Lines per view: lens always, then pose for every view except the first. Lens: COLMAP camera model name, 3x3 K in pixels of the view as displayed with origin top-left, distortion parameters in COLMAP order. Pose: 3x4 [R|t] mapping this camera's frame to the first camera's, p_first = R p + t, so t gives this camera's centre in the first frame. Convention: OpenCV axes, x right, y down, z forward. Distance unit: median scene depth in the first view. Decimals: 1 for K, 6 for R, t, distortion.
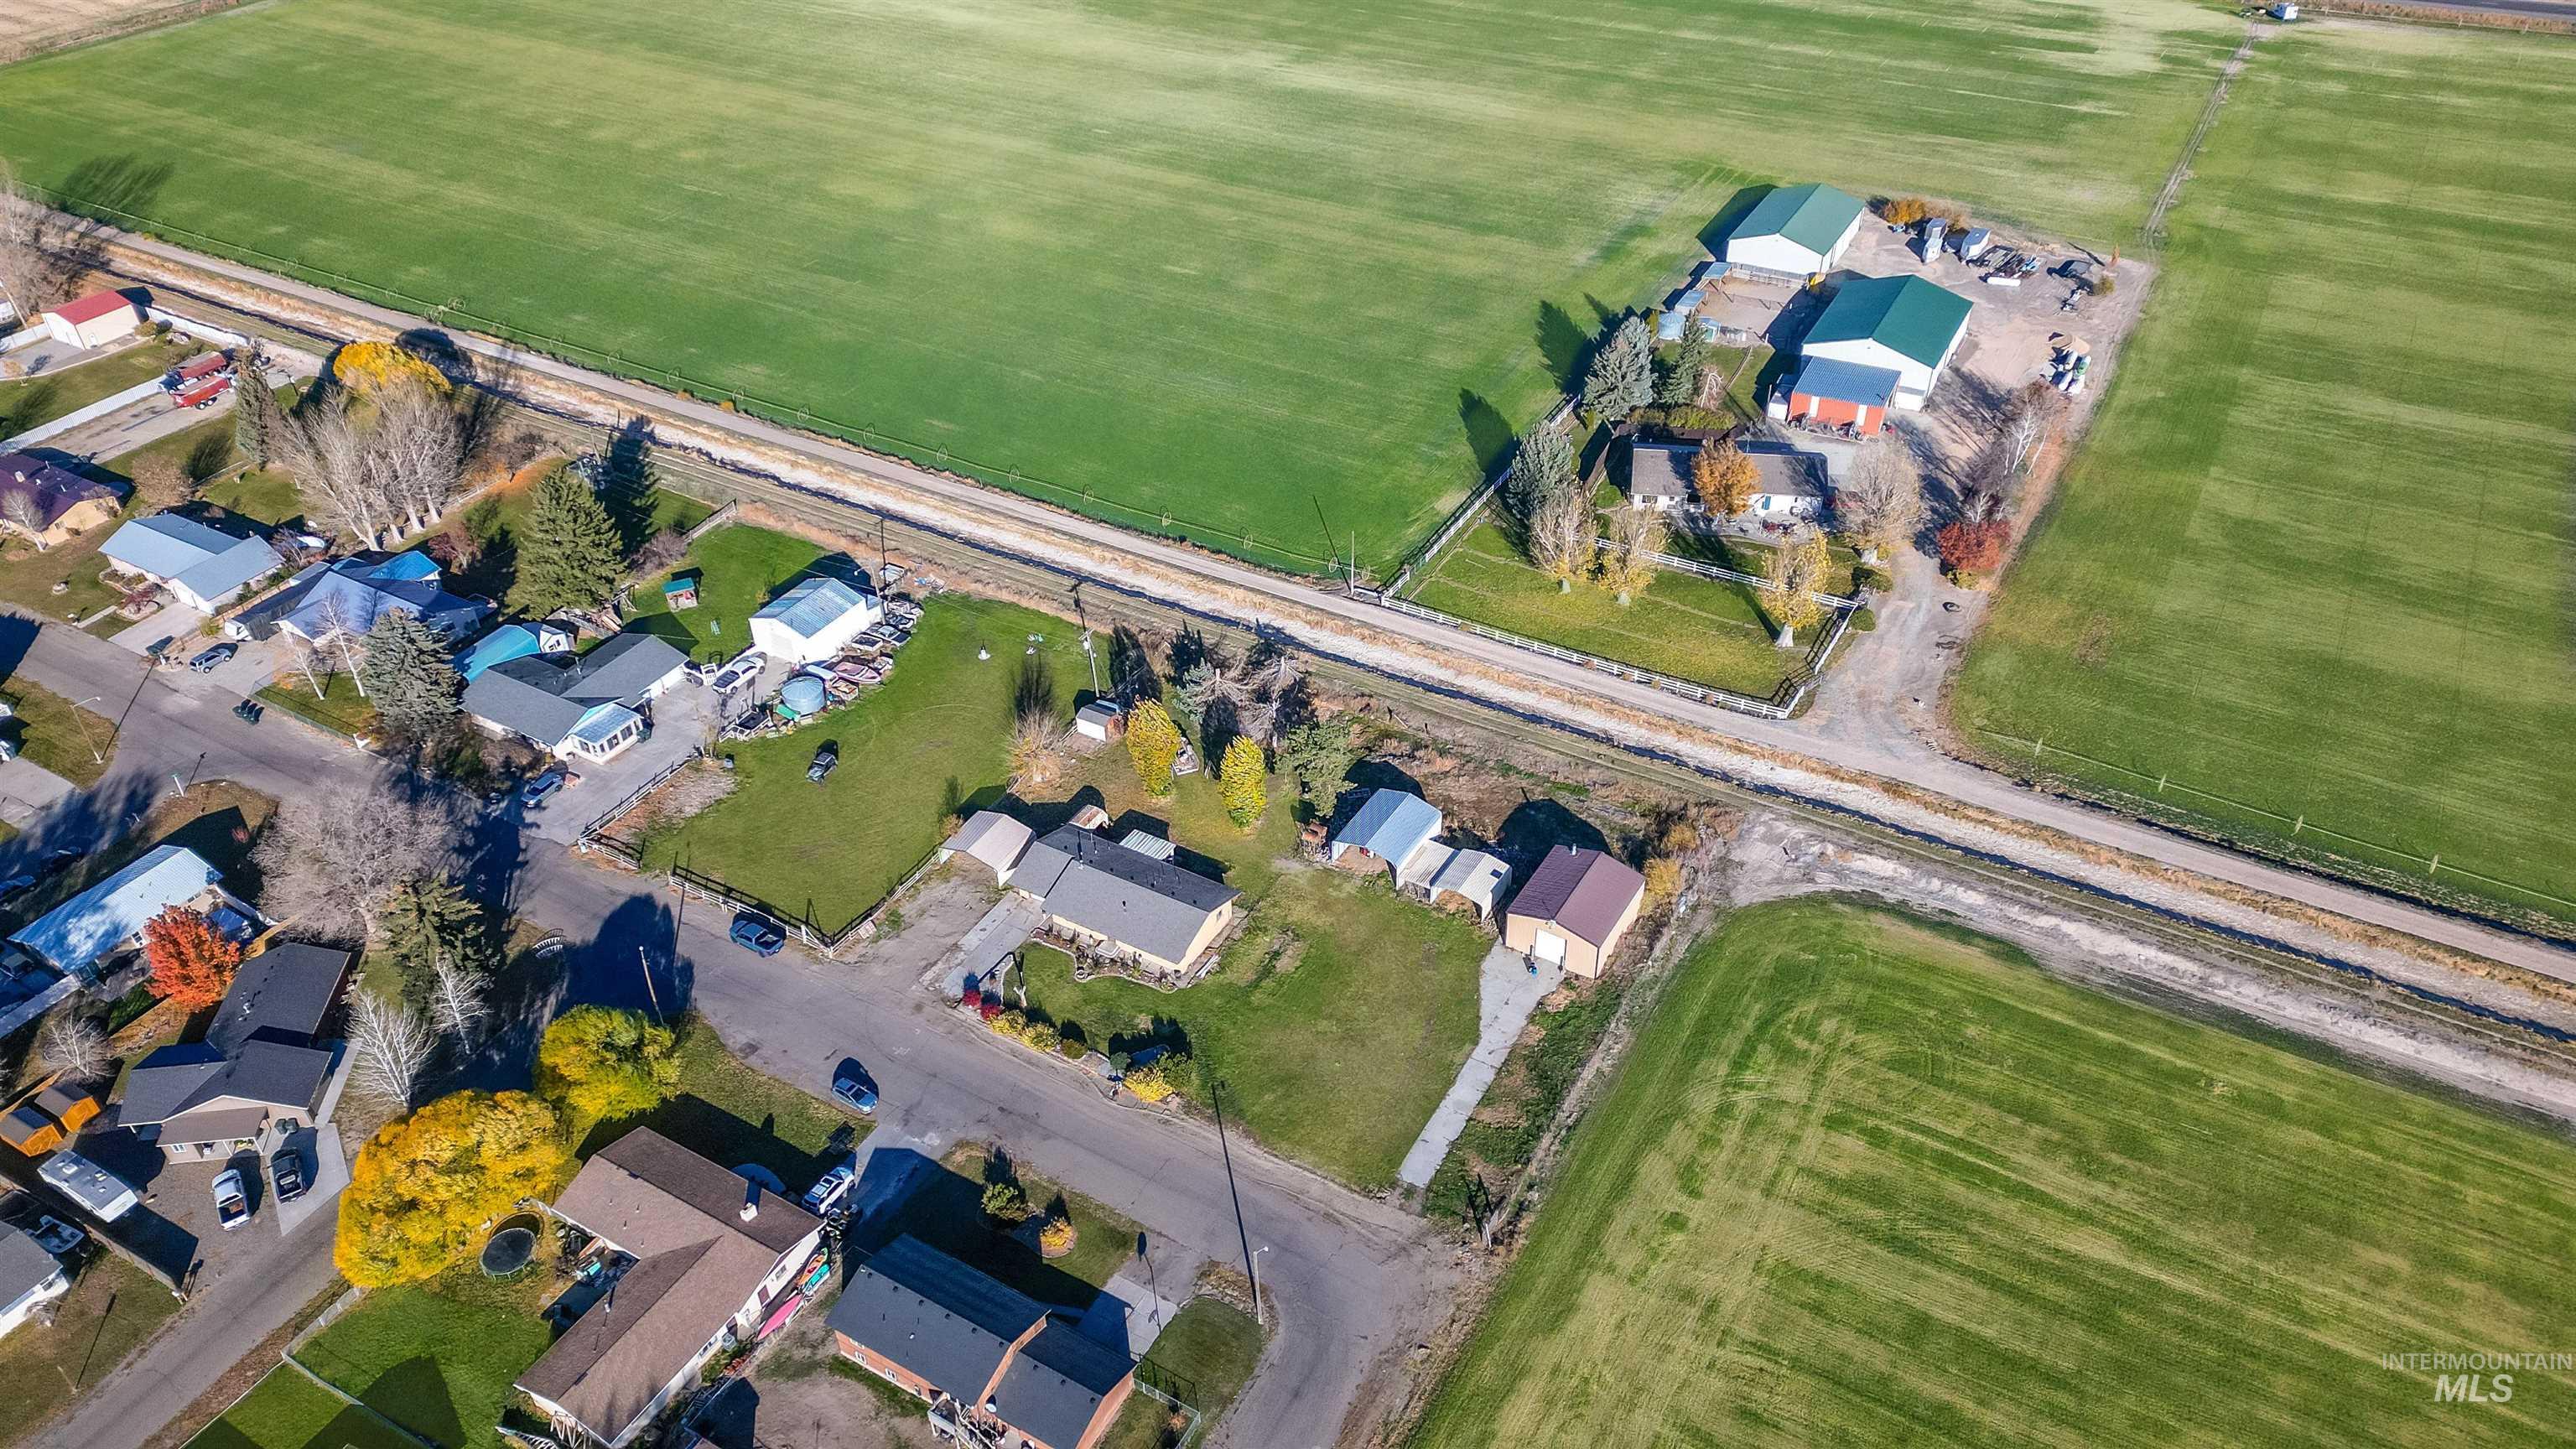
lens RADIAL K [[1786.3, 0, 1293.9], [0, 1786.3, 723.3], [0, 0, 1]] dist [0.113283, -0.128186]
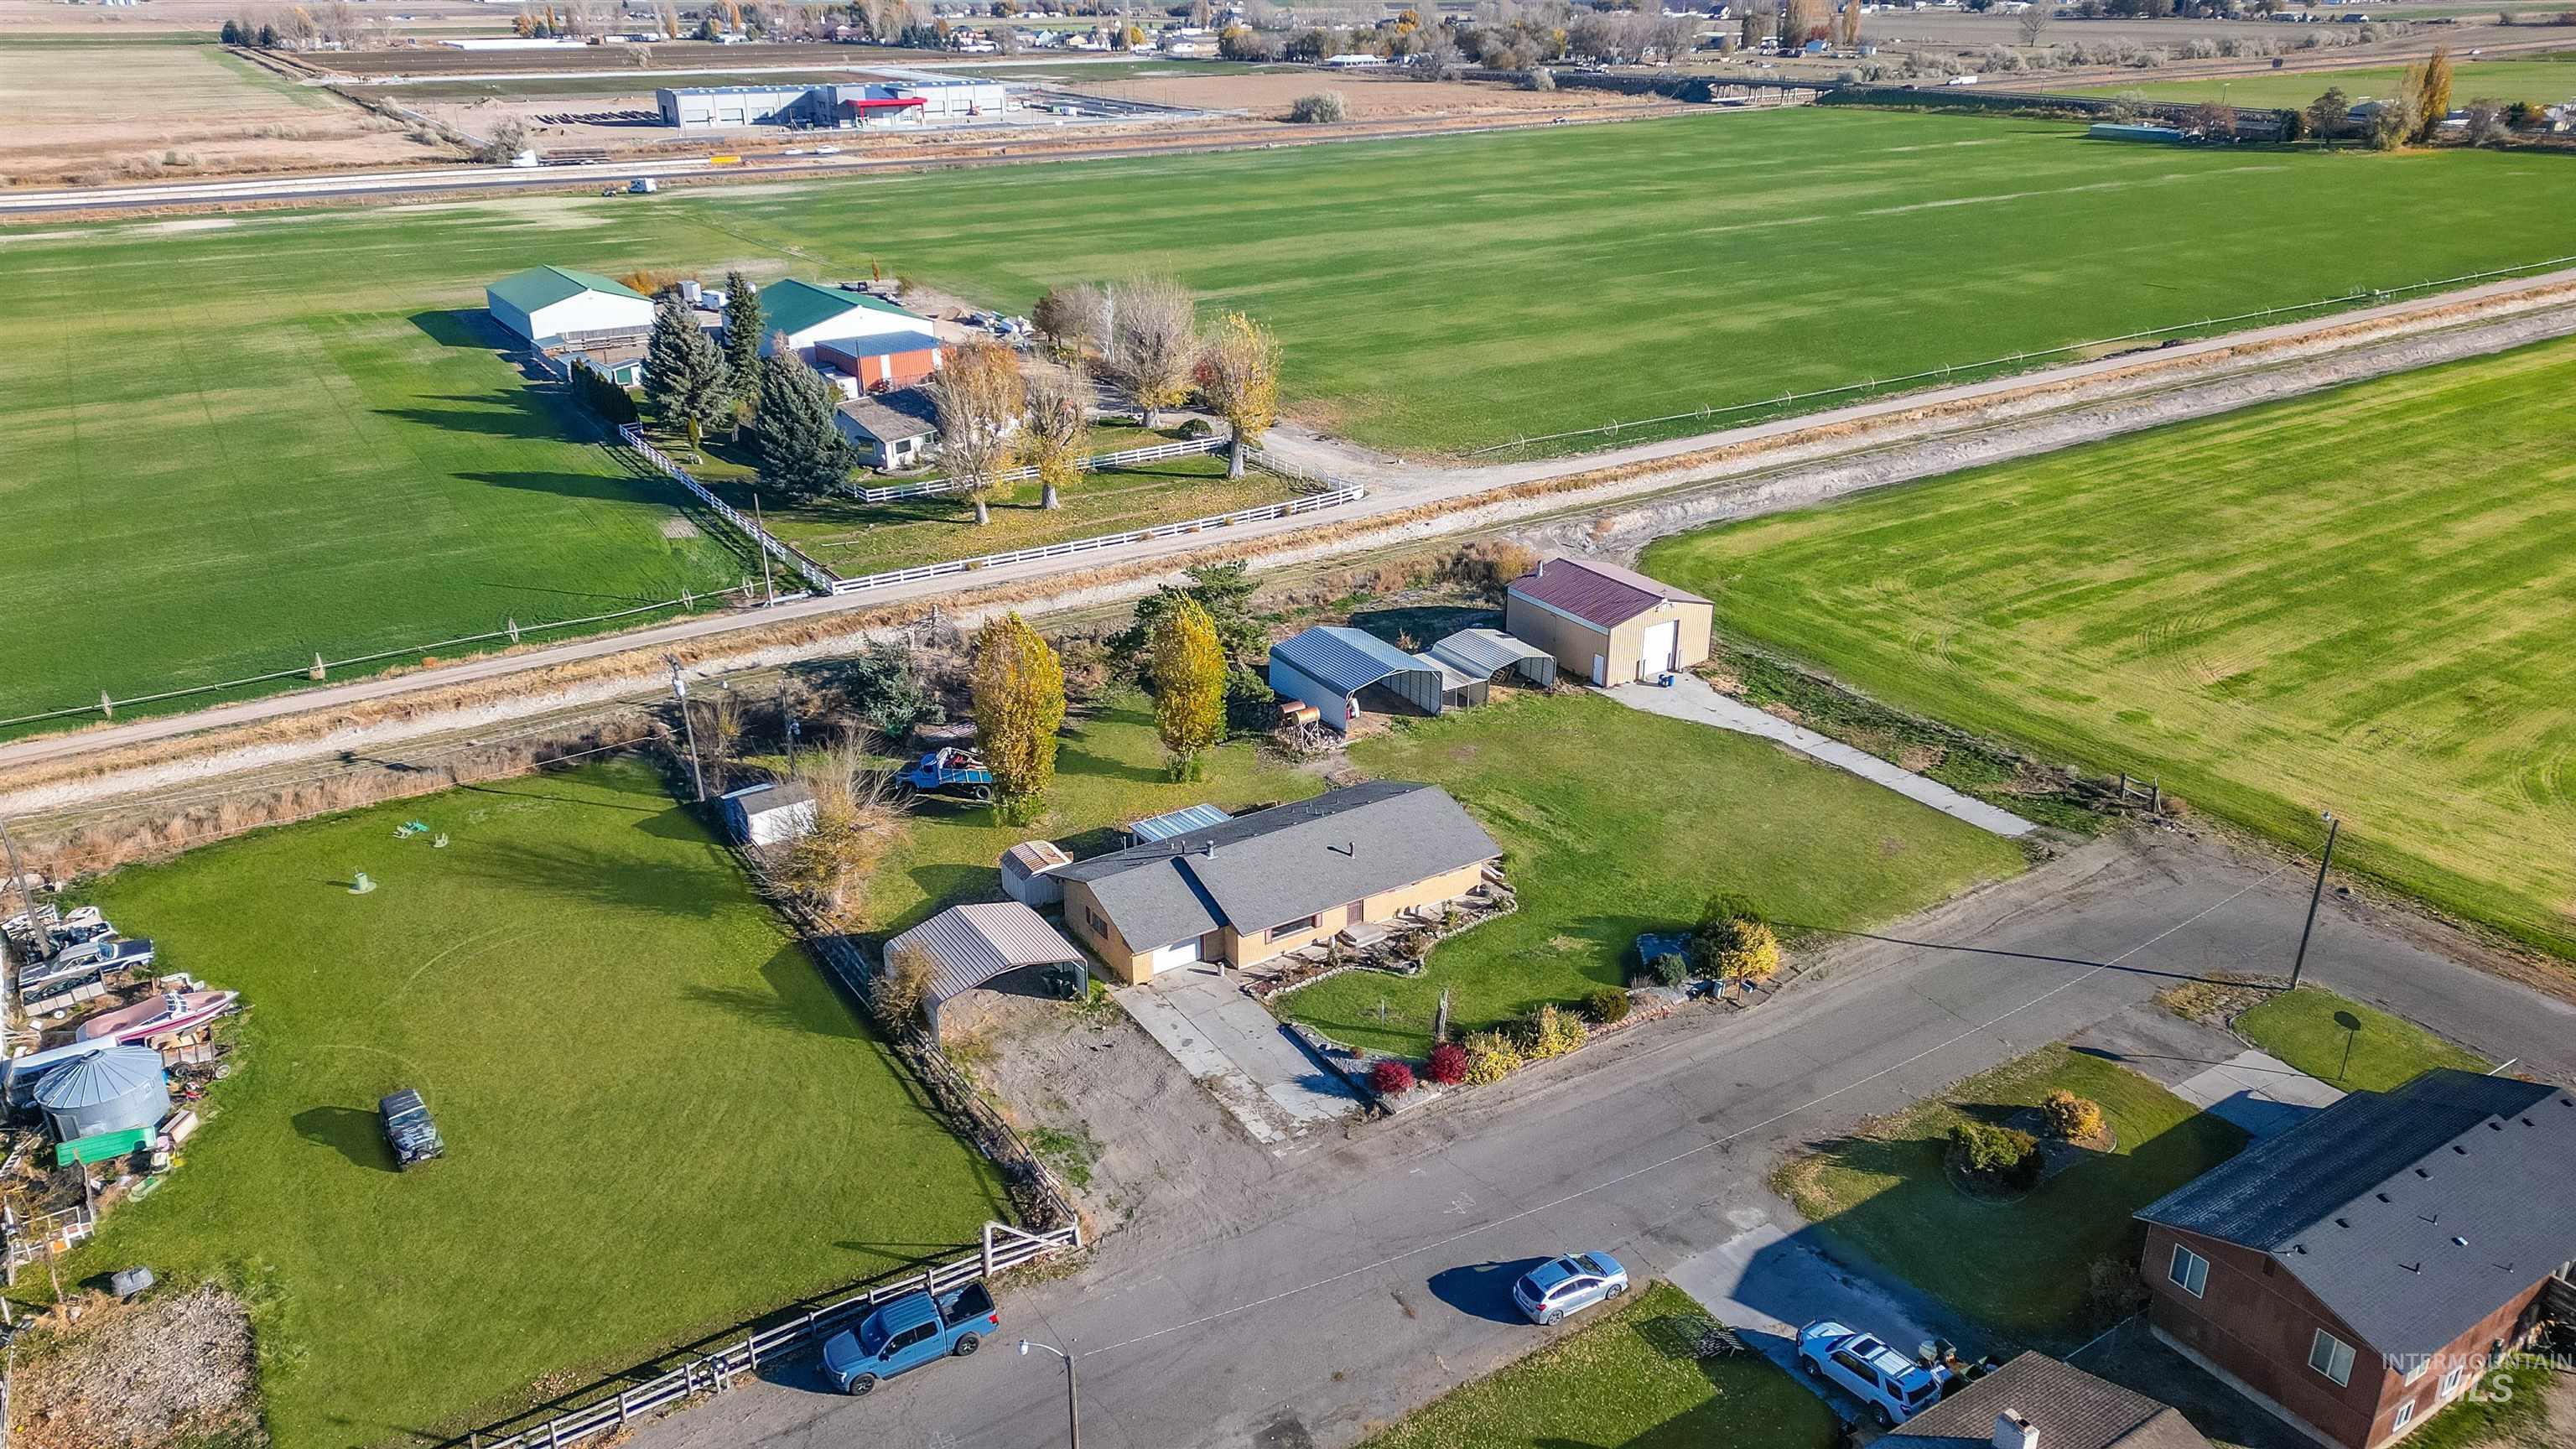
lens RADIAL K [[1786.3, 0, 1293.9], [0, 1786.3, 723.3], [0, 0, 1]] dist [0.113283, -0.128186]
pose [[0.458658, -0.329832, 0.825132, -0.579803], [0.534709, 0.844080, 0.040183, 0.044984], [-0.709731, 0.422775, 0.563509, 0.759156]]
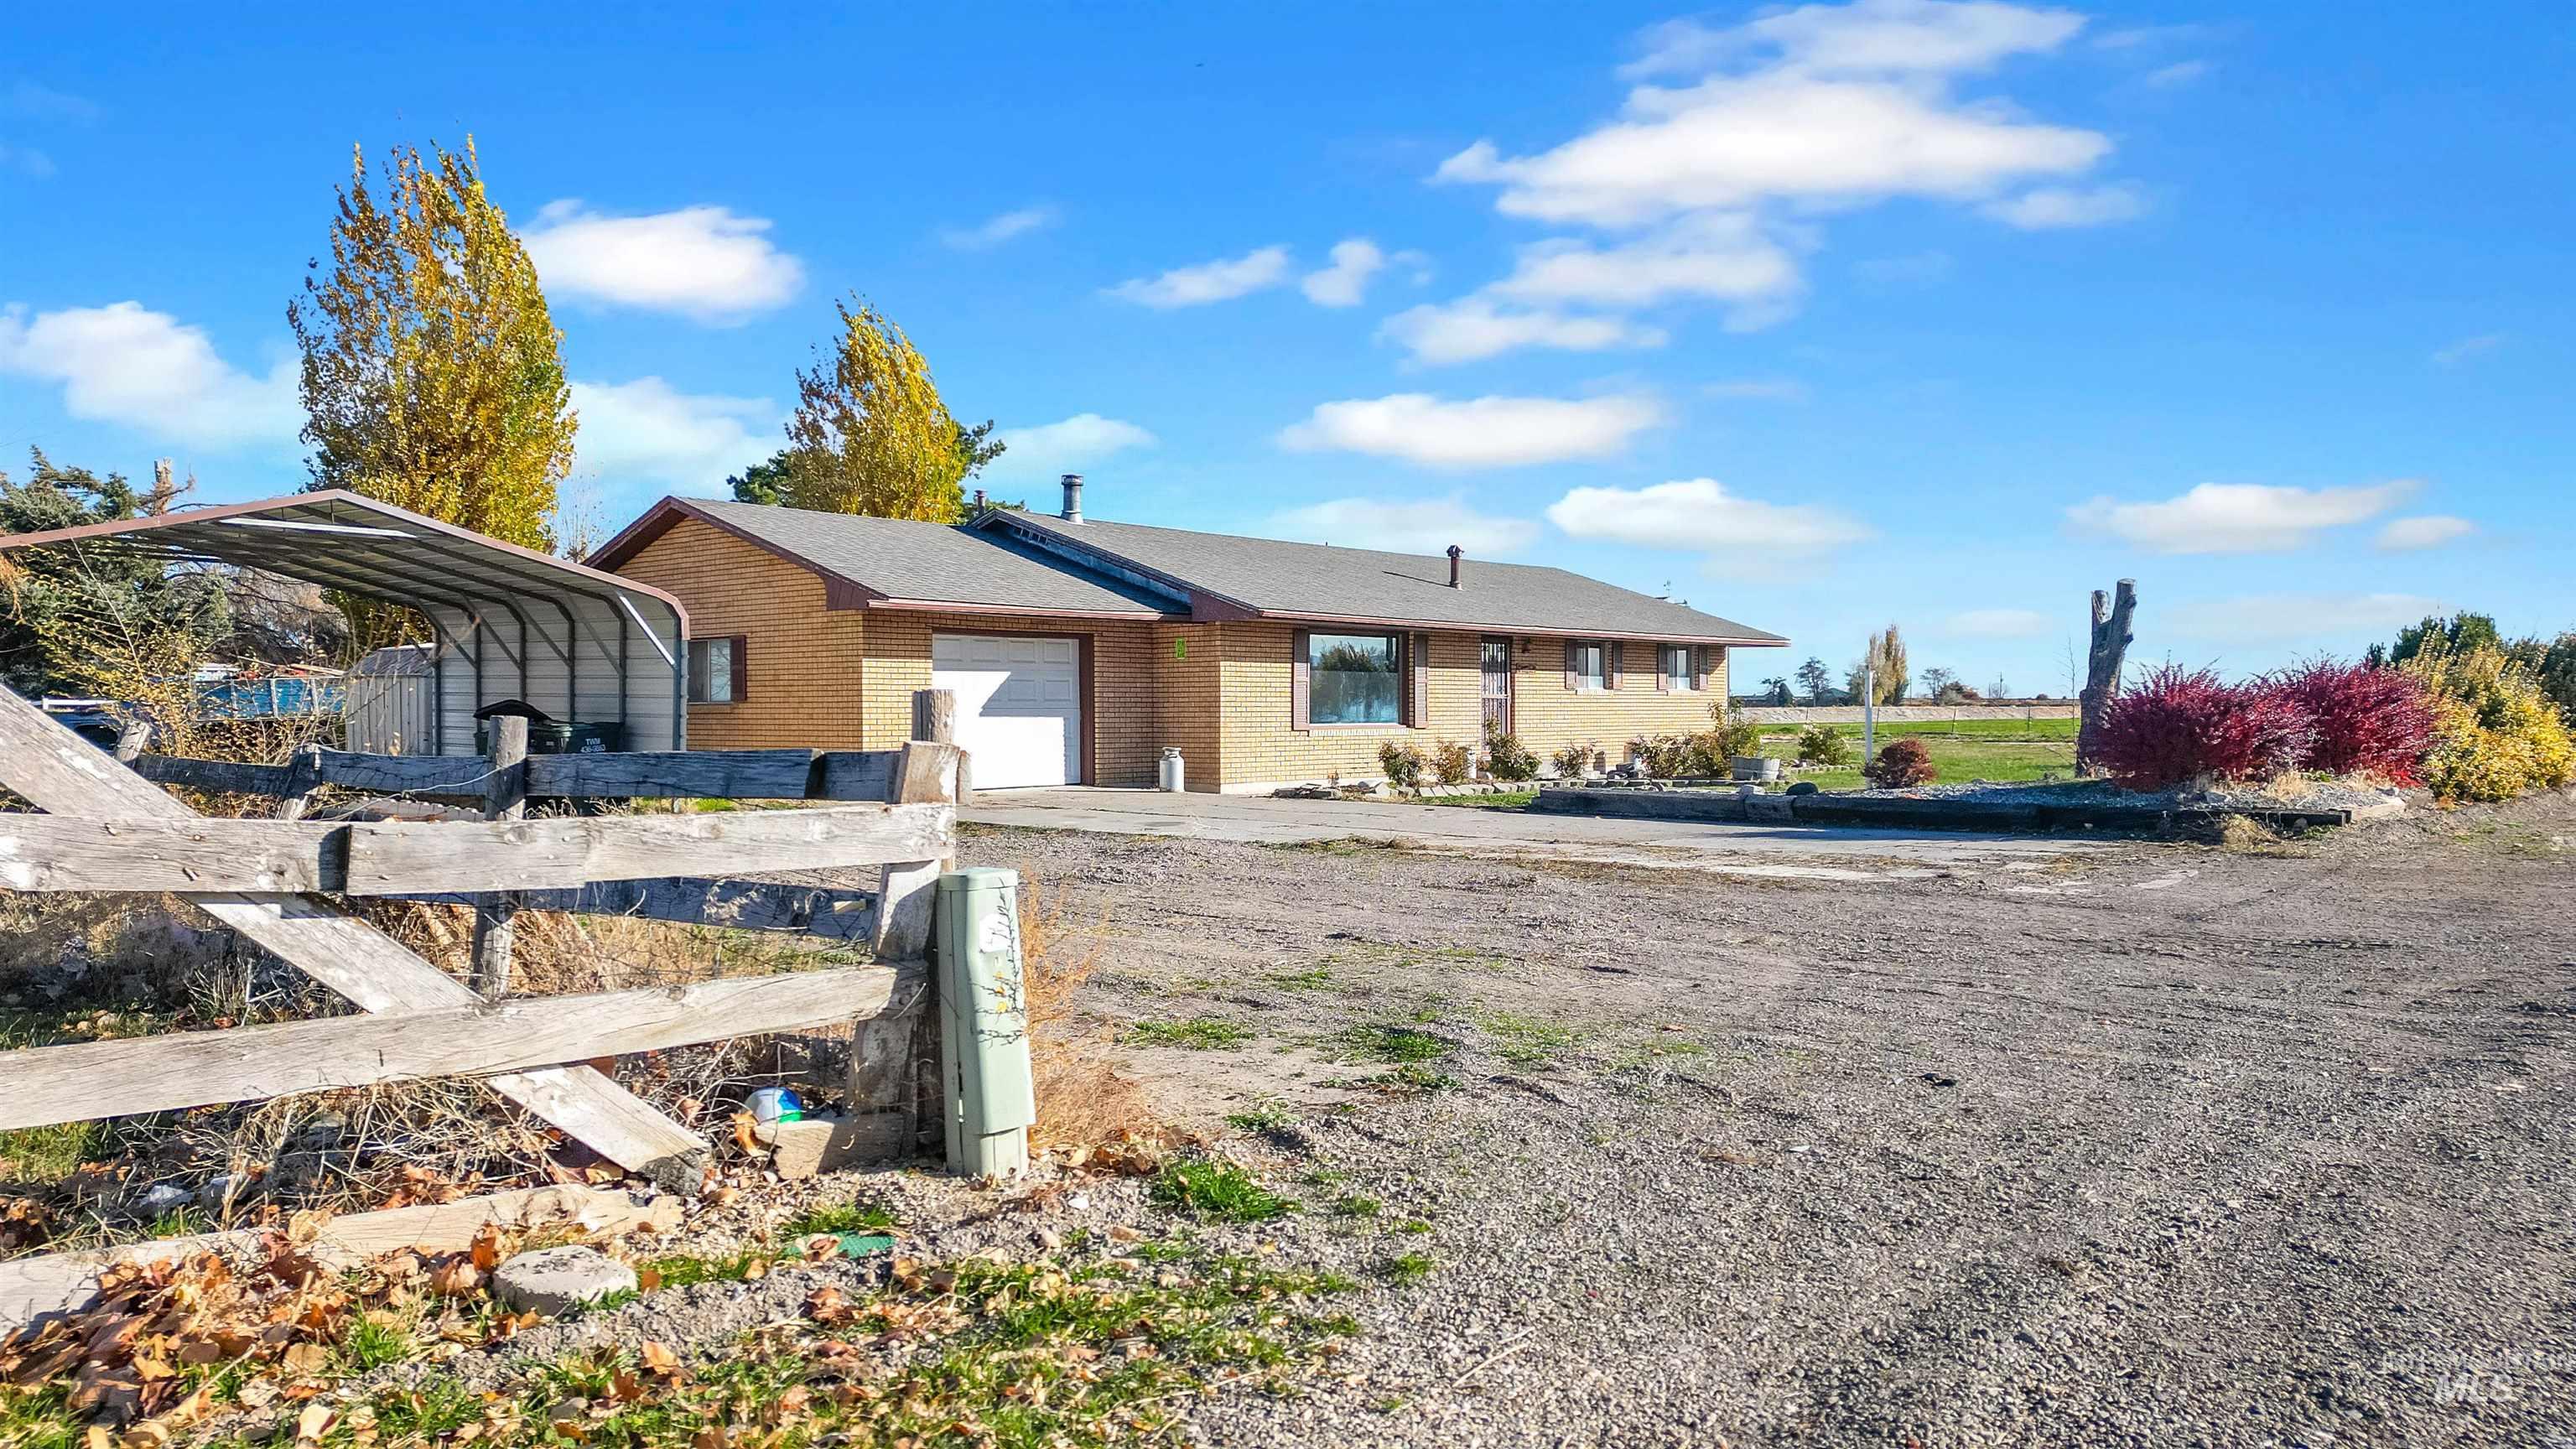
lens RADIAL K [[1787.2, 0, 1292.9], [0, 1787.2, 730.0], [0, 0, 1]] dist [0.082578, -0.075170]
pose [[0.196672, 0.006874, 0.980445, -0.309219], [0.594615, 0.794258, -0.124846, 0.143340], [-0.779585, 0.607541, 0.152121, 1.086775]]
